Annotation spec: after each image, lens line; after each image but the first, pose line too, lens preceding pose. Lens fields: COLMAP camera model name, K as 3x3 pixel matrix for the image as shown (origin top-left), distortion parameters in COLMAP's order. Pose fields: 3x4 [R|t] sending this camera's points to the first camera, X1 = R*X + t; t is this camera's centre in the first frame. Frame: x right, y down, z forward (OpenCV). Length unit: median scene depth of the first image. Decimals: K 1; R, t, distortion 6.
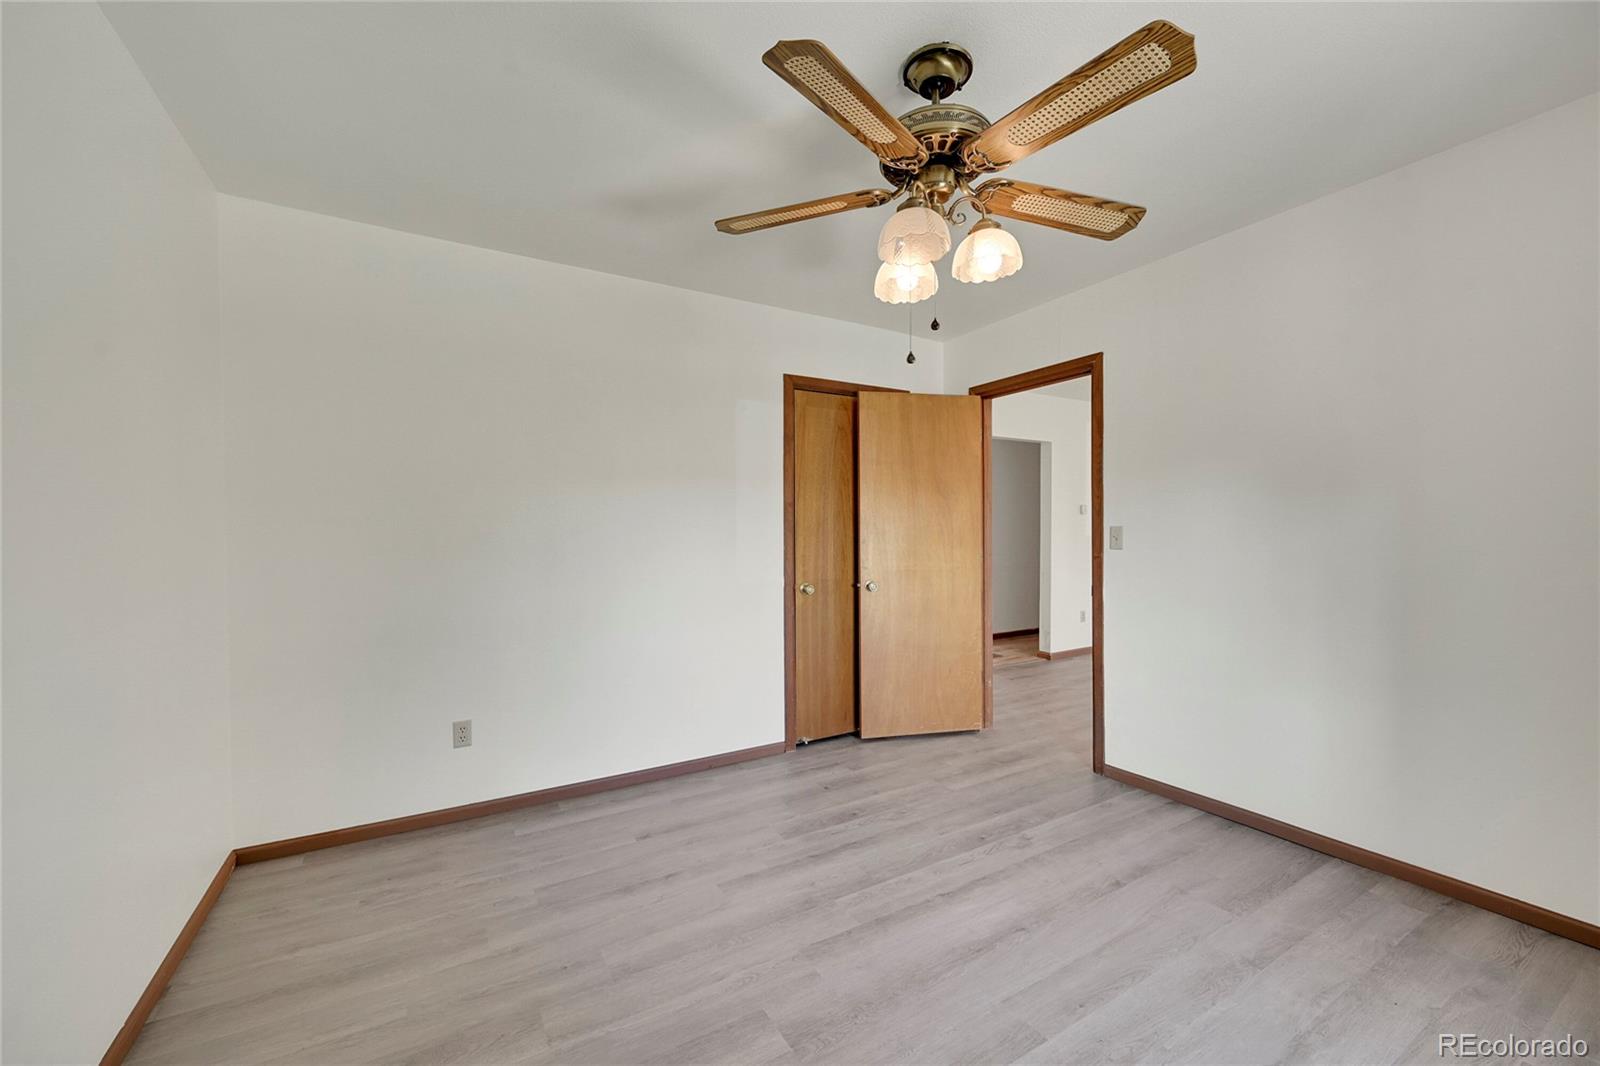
lens RADIAL K [[654.5, 0, 804.6], [0, 654.5, 537.4], [0, 0, 1]] dist [-0.002095, -0.000028]
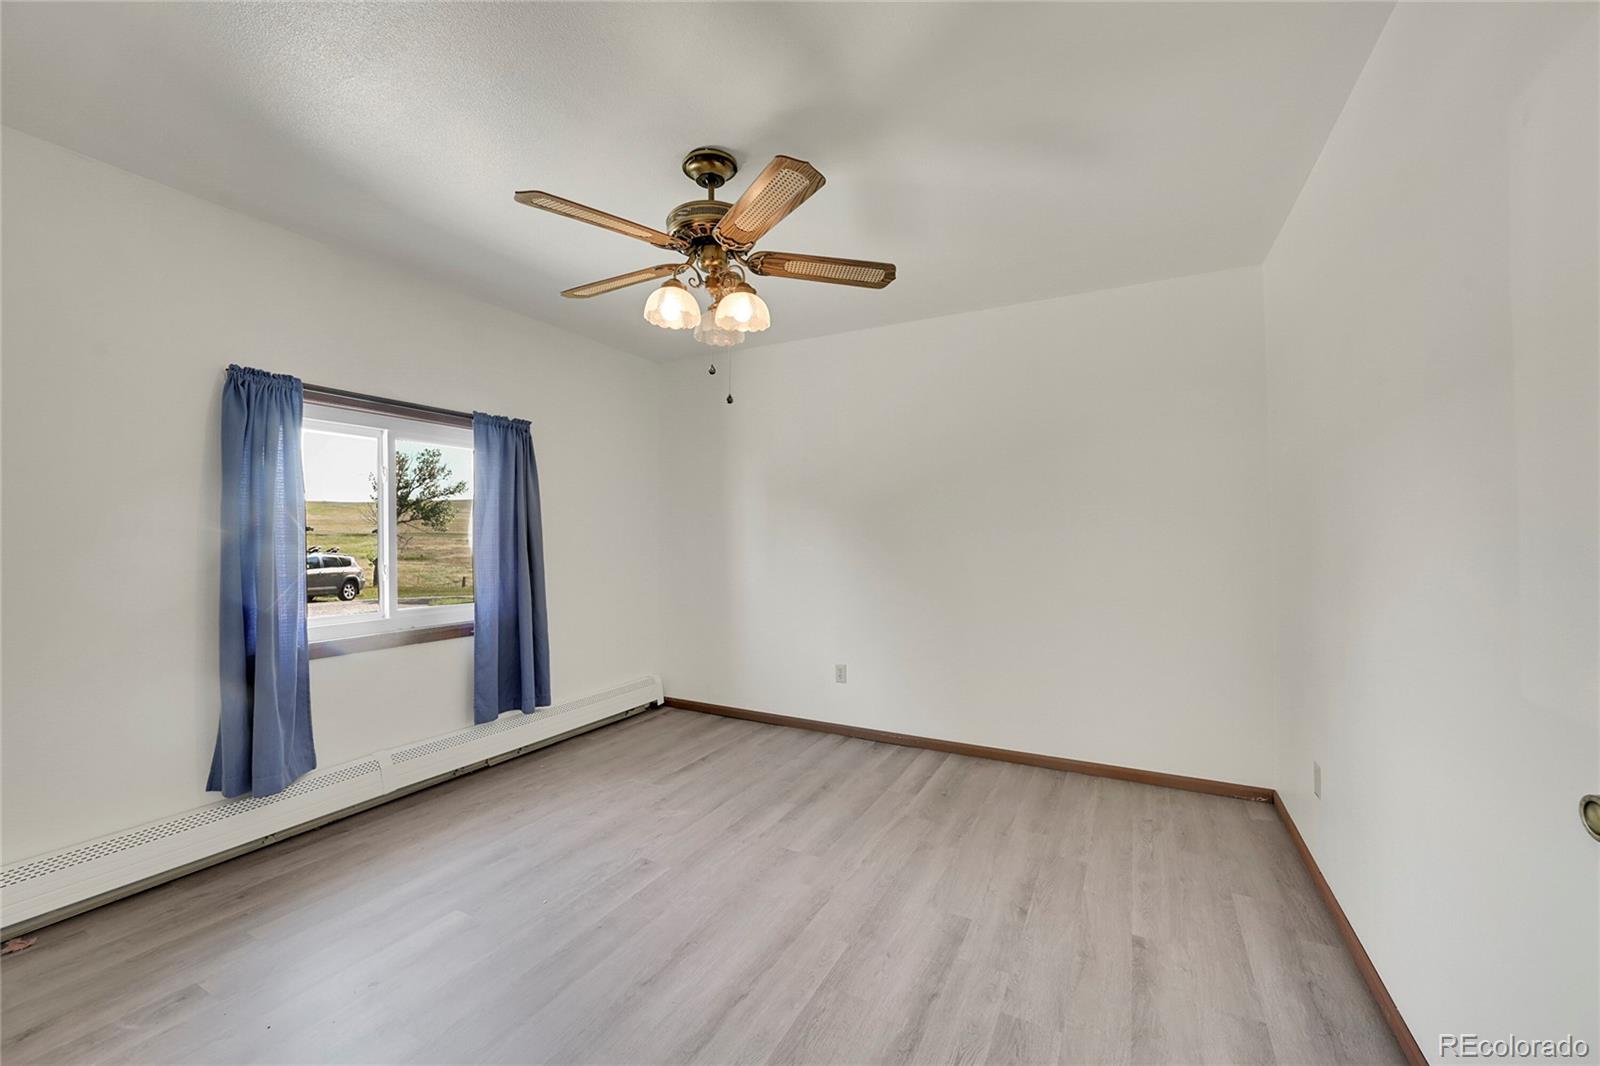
lens RADIAL K [[654.5, 0, 804.6], [0, 654.5, 537.4], [0, 0, 1]] dist [-0.002095, -0.000028]
pose [[-0.861171, 0.009592, -0.508225, 0.546718], [0.002468, 0.999889, 0.014688, -0.018554], [0.508309, 0.011395, -0.861099, 1.726539]]
